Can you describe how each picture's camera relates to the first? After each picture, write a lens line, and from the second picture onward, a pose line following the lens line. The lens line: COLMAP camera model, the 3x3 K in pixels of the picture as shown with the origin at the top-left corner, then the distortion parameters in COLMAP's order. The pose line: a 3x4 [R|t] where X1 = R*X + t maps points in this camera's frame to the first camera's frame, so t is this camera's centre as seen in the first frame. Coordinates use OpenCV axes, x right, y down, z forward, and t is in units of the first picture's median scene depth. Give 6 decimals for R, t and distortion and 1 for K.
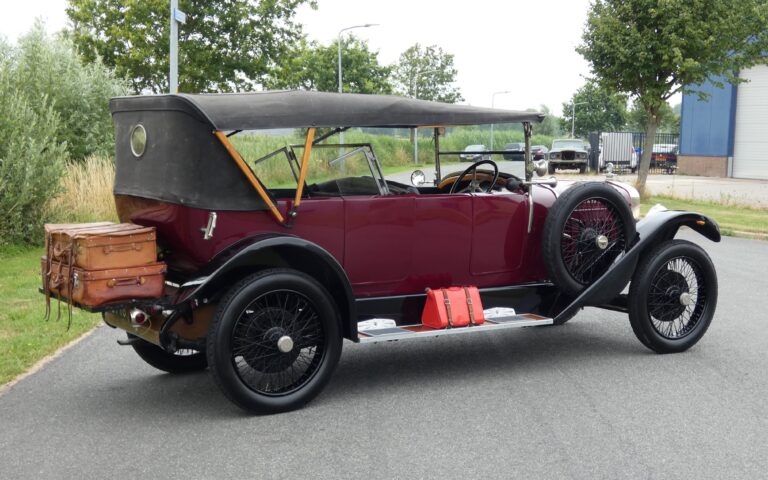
lens RADIAL K [[1050.2, 0, 384.0], [0, 1050.2, 240.0], [0, 0, 1]] dist [-0.013522, -0.004306]
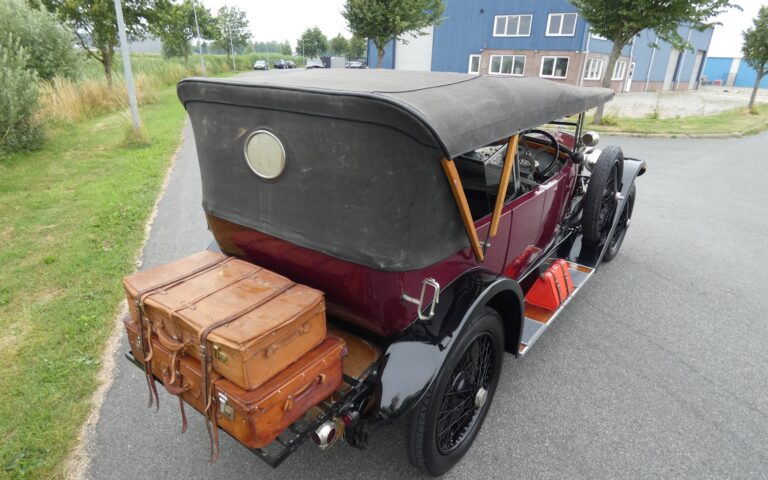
lens RADIAL K [[442.8, 0, 384.0], [0, 442.8, 240.0], [0, 0, 1]] dist [-0.017450, 0.002450]
pose [[0.934601, -0.121775, 0.334204, -0.057918], [0.017799, 0.954404, 0.297985, -0.027626], [-0.355253, -0.272549, 0.894155, 0.156079]]
